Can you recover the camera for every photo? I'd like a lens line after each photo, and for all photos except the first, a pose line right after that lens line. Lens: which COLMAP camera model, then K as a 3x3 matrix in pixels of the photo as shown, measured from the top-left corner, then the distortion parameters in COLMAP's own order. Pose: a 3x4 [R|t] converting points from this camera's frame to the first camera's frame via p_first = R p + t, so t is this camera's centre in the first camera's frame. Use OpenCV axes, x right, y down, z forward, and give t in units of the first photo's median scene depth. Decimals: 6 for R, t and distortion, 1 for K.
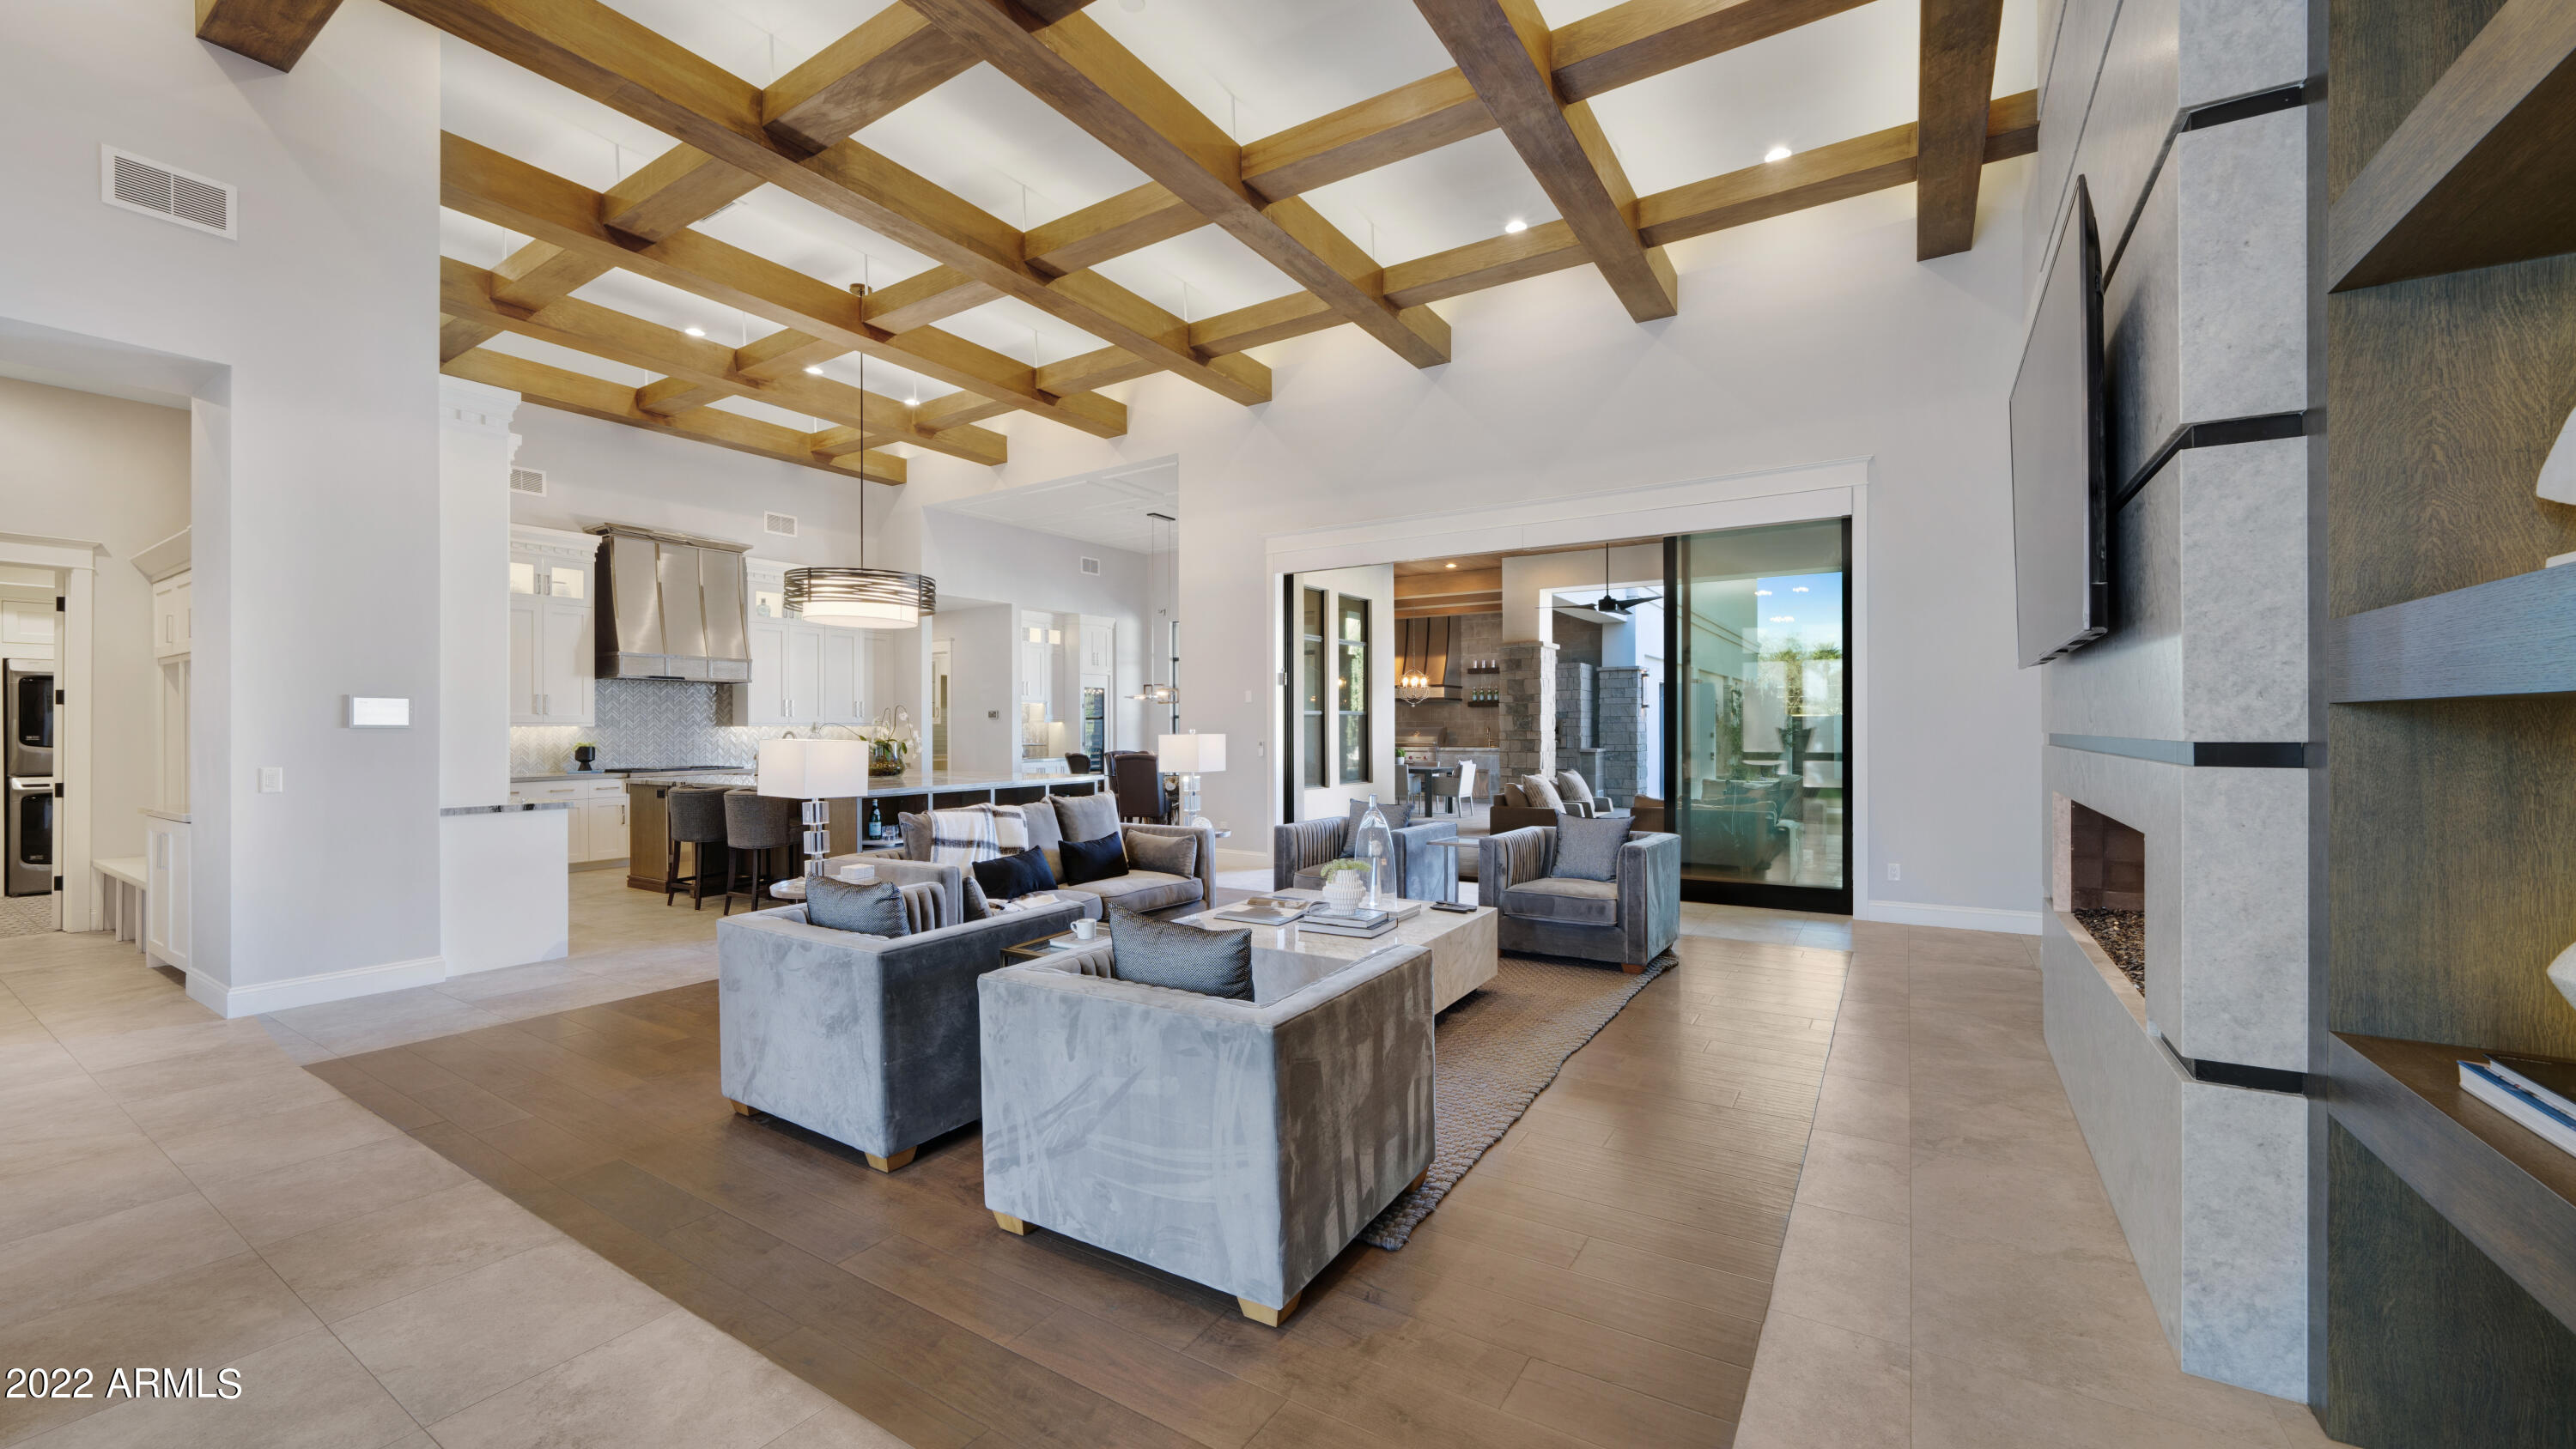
lens RADIAL K [[980.6, 0, 1302.4], [0, 980.6, 732.0], [0, 0, 1]] dist [-0.011316, 0.000125]
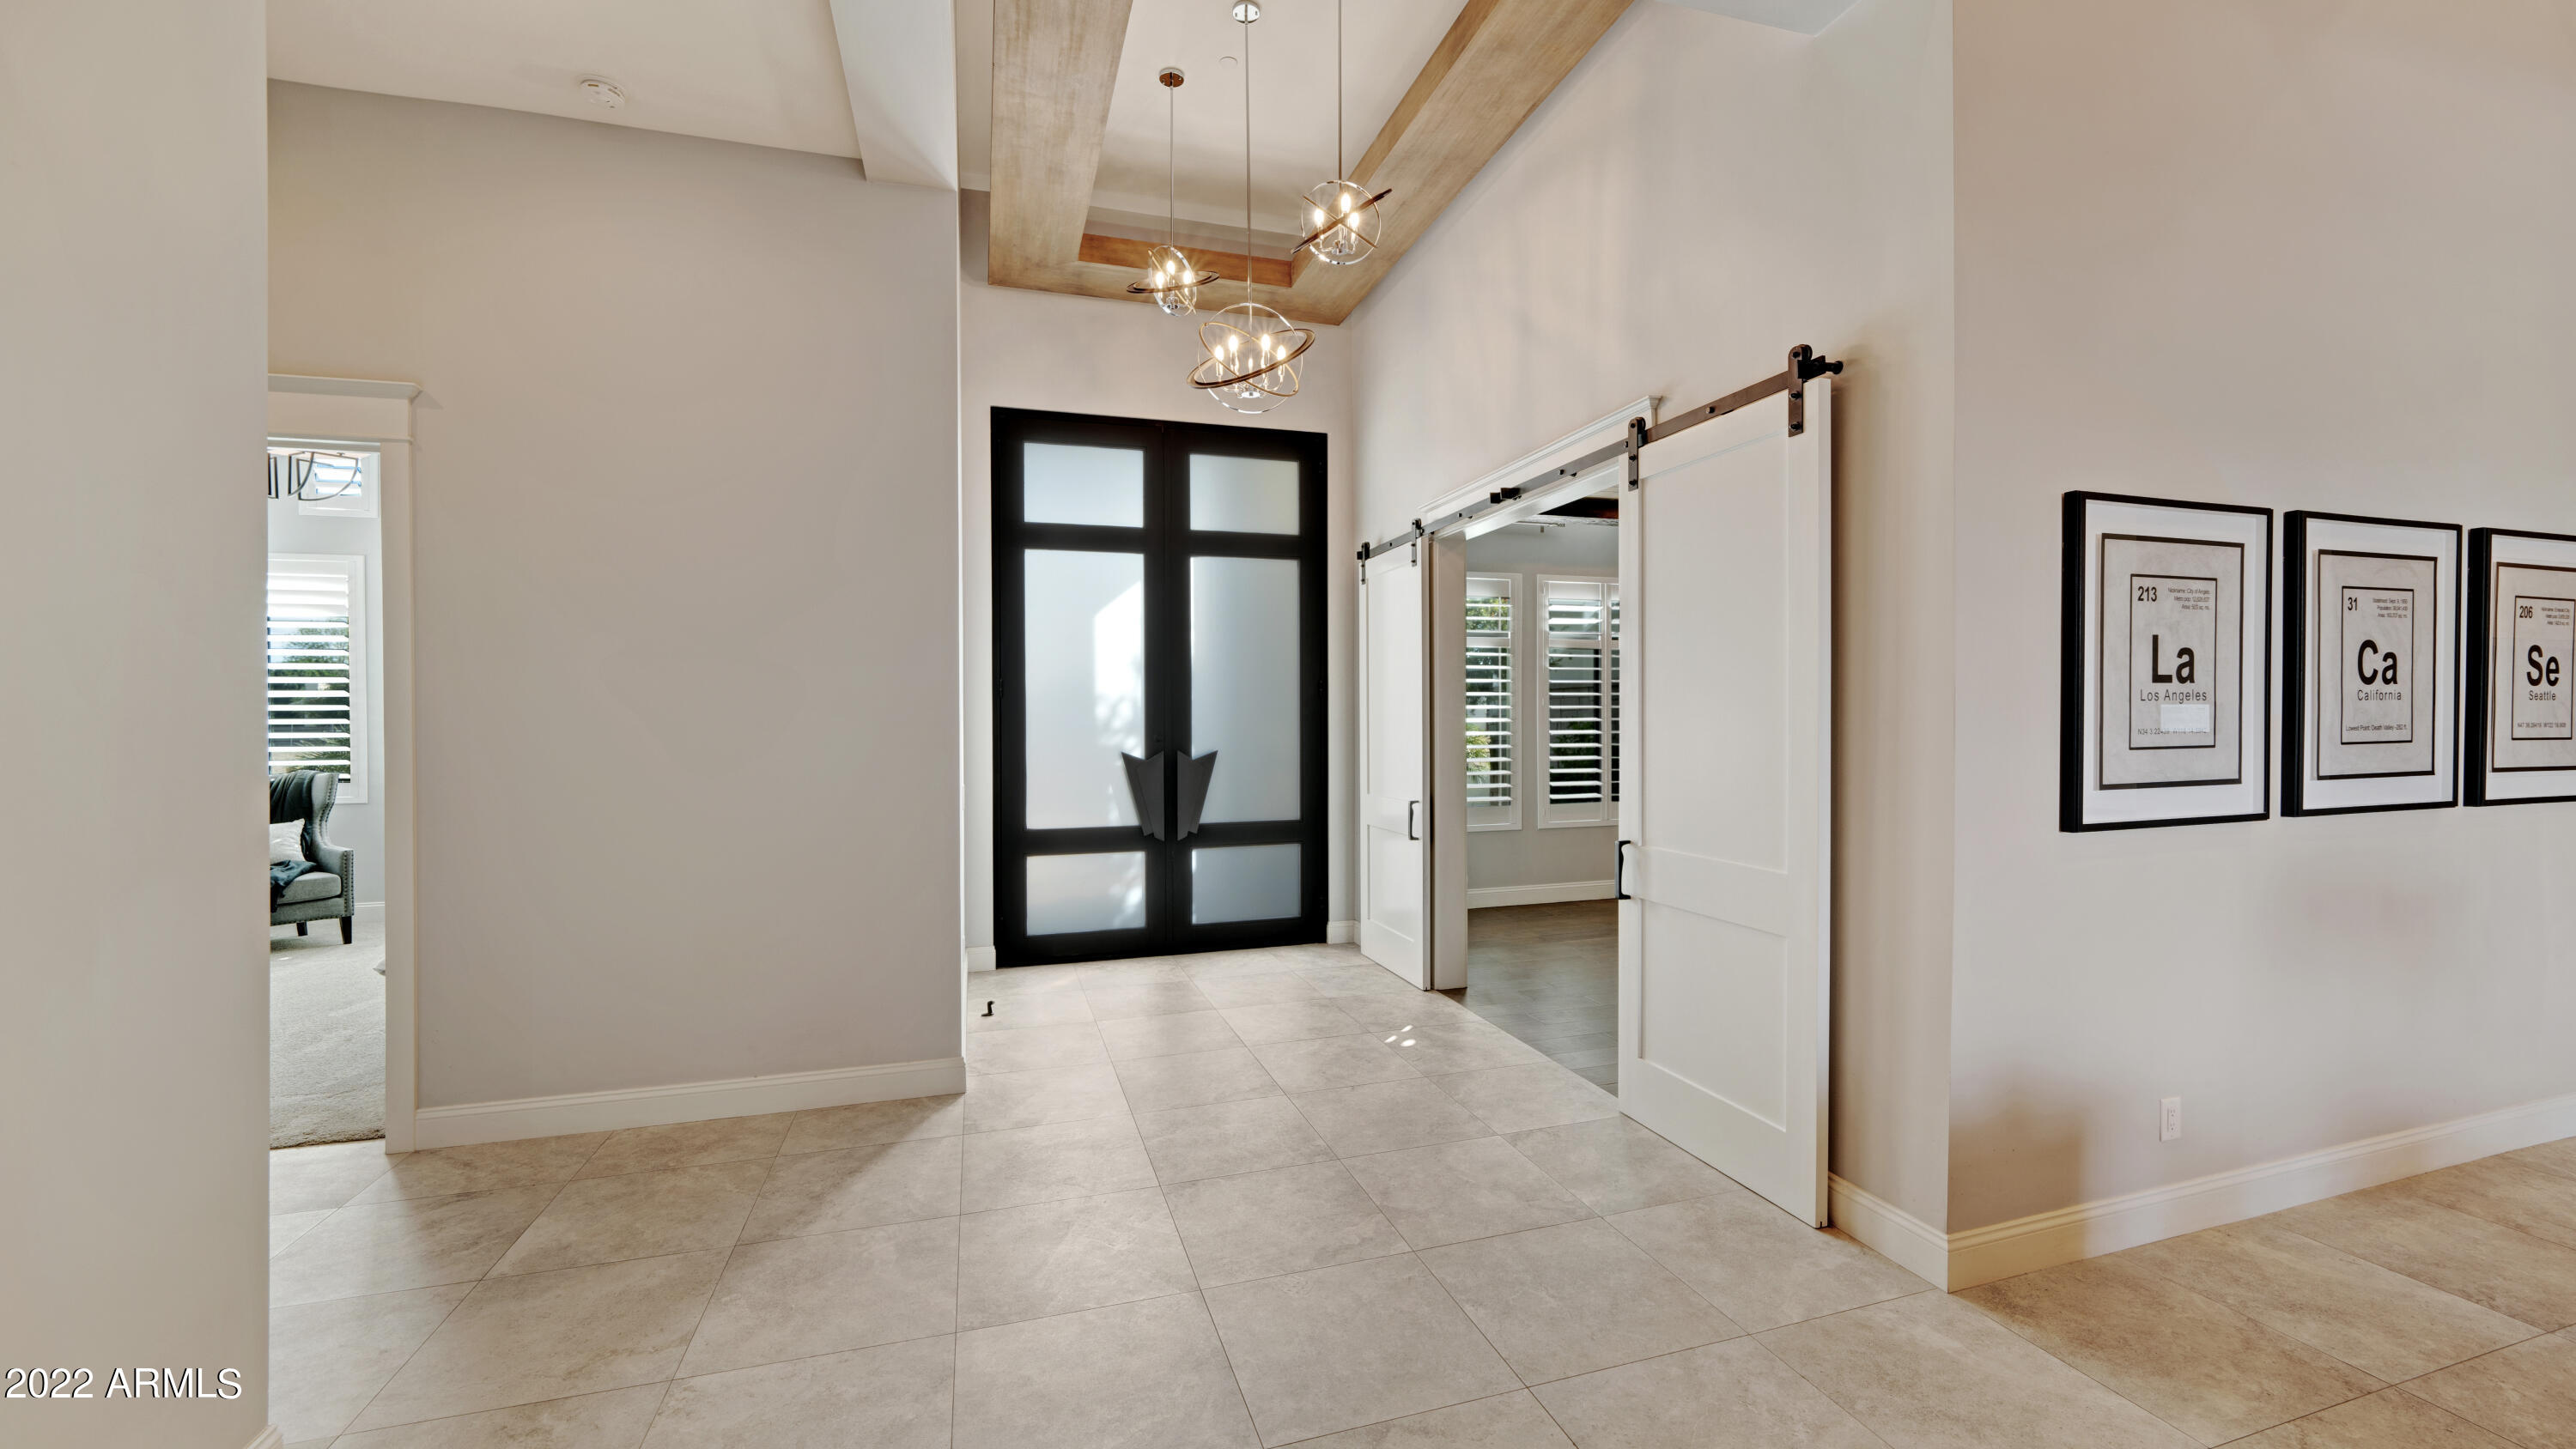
lens RADIAL K [[980.6, 0, 1290.1], [0, 980.6, 742.0], [0, 0, 1]] dist [-0.011316, 0.000125]
pose [[-0.651106, 0.023745, -0.758615, 0.146757], [0.002900, 0.999581, 0.028799, -0.049526], [0.758981, 0.016551, -0.650902, 0.660826]]
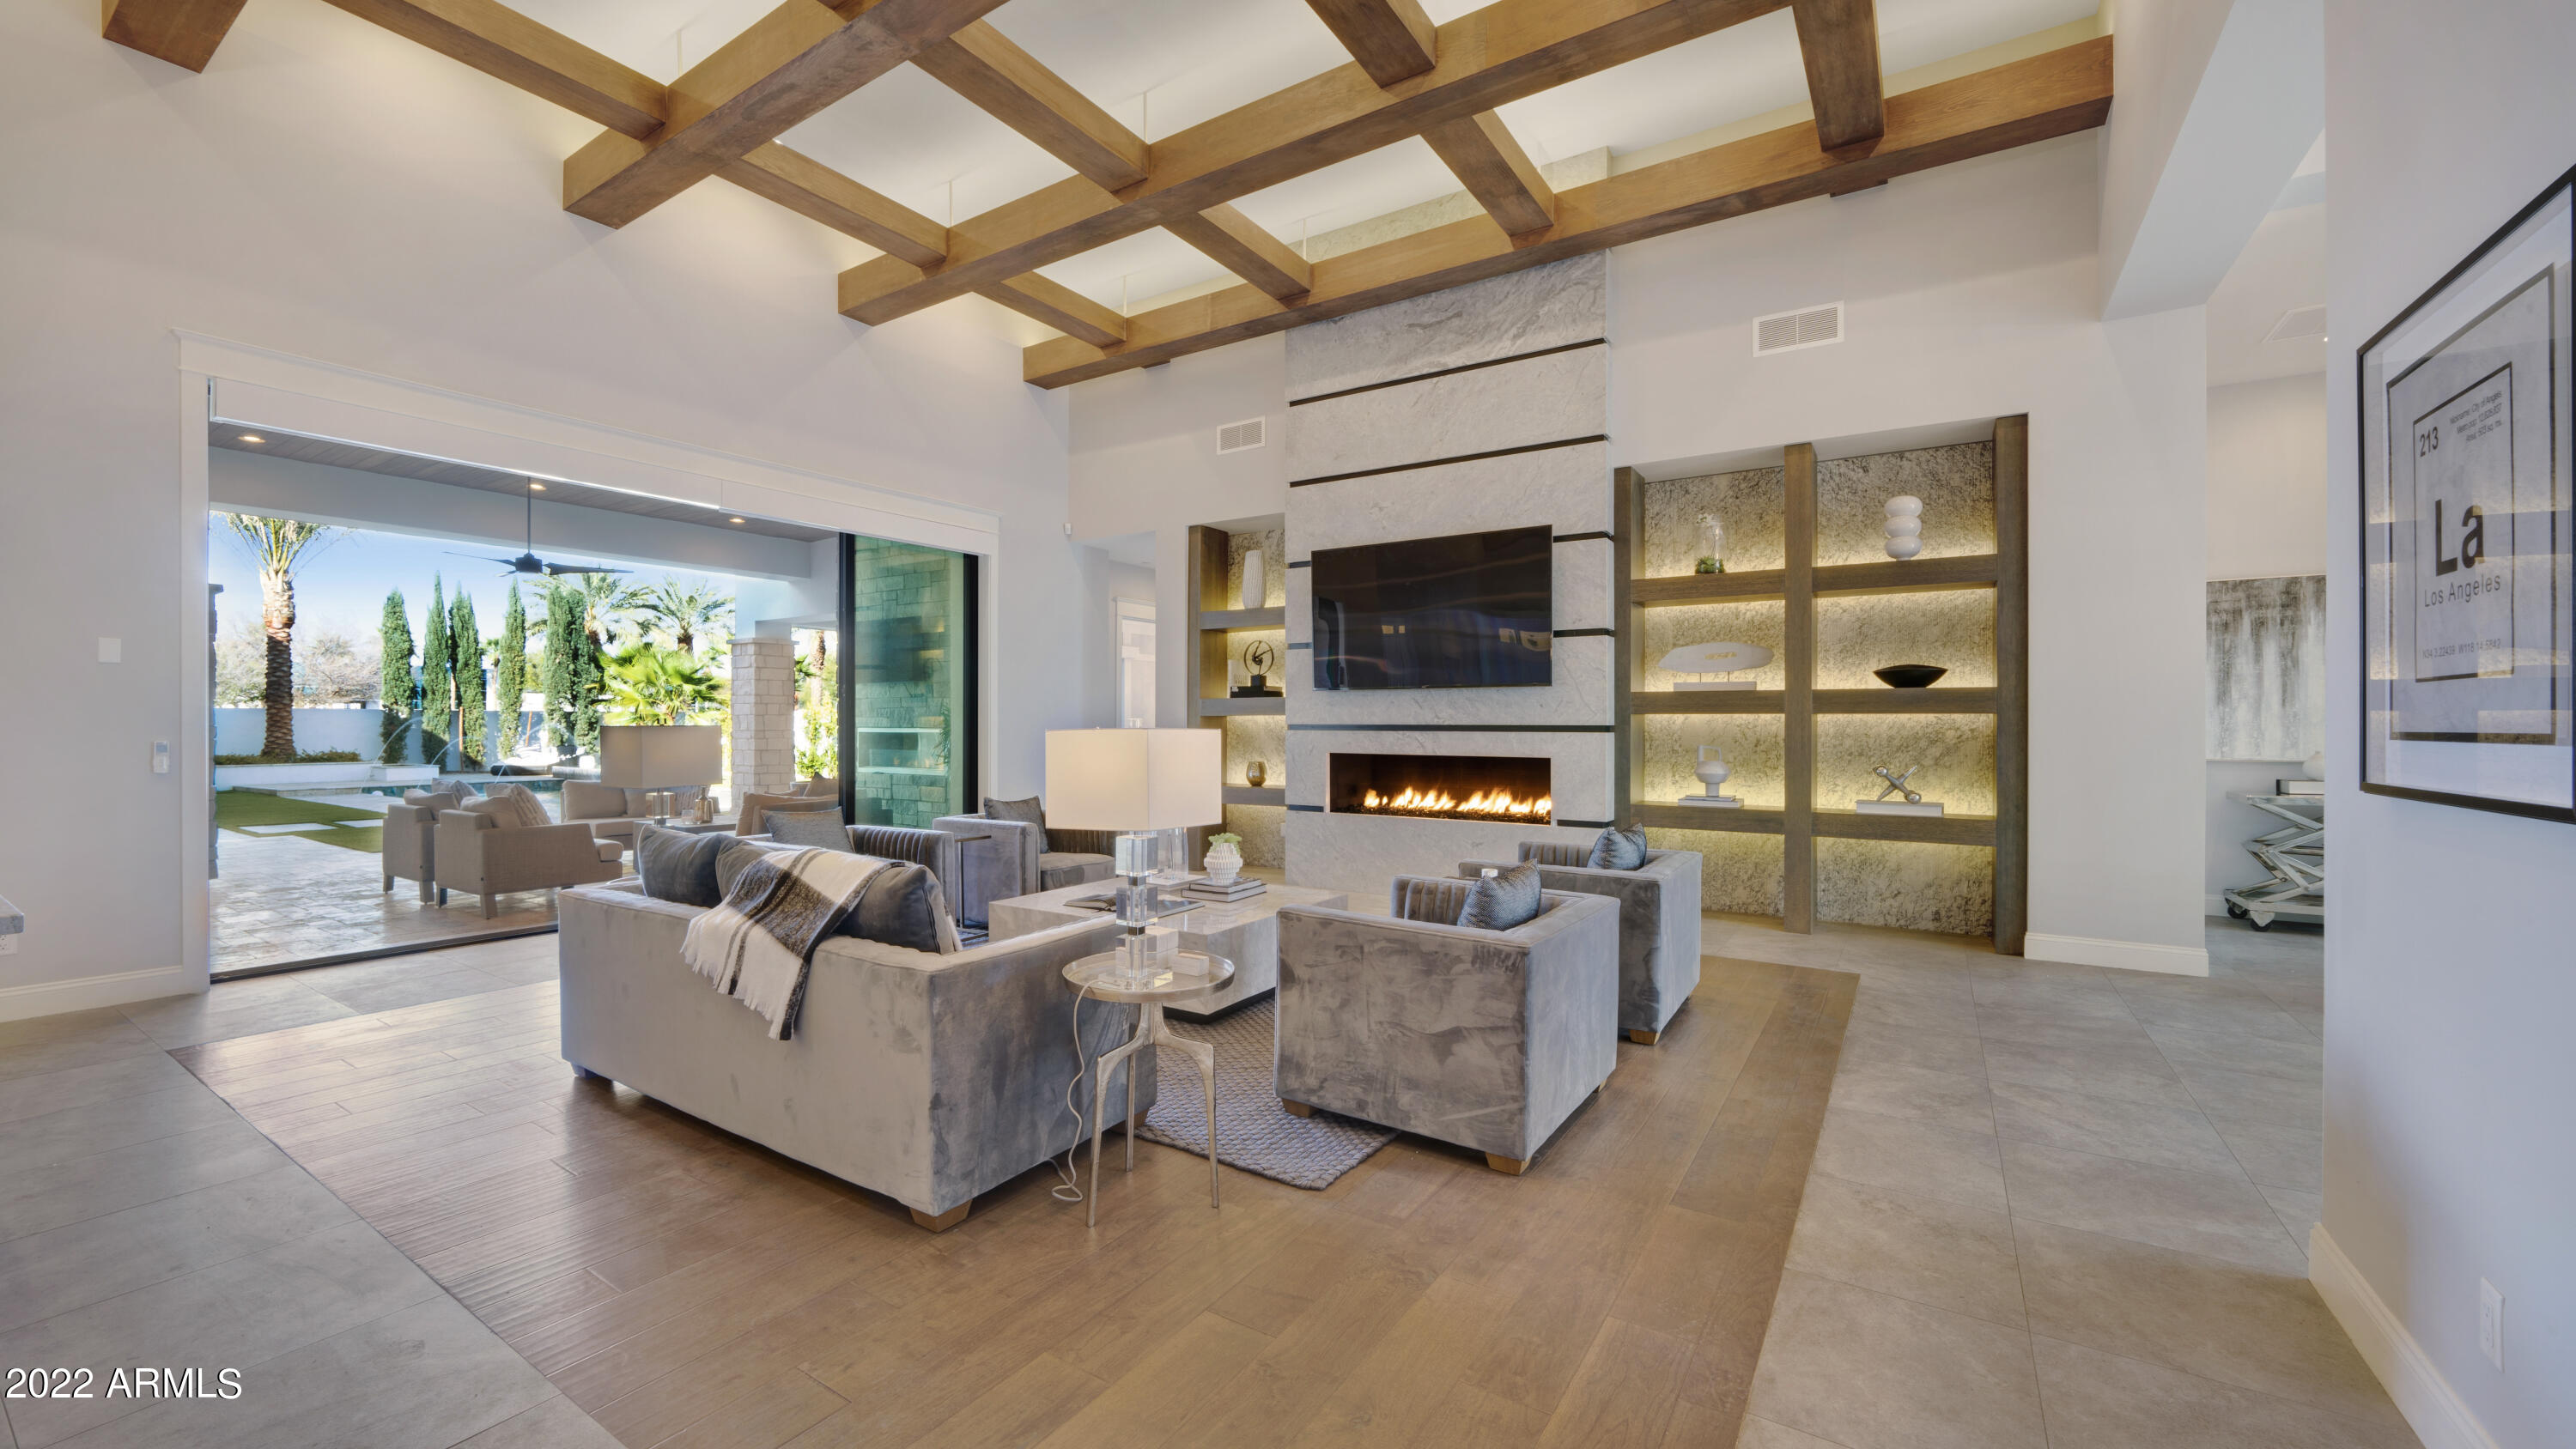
lens RADIAL K [[980.6, 0, 1270.7], [0, 980.6, 717.9], [0, 0, 1]] dist [-0.011316, 0.000125]
pose [[0.036587, 0.009622, 0.999284, -1.604557], [0.002506, 0.999950, -0.009720, 0.009695], [-0.999327, 0.002860, 0.036561, 1.331719]]
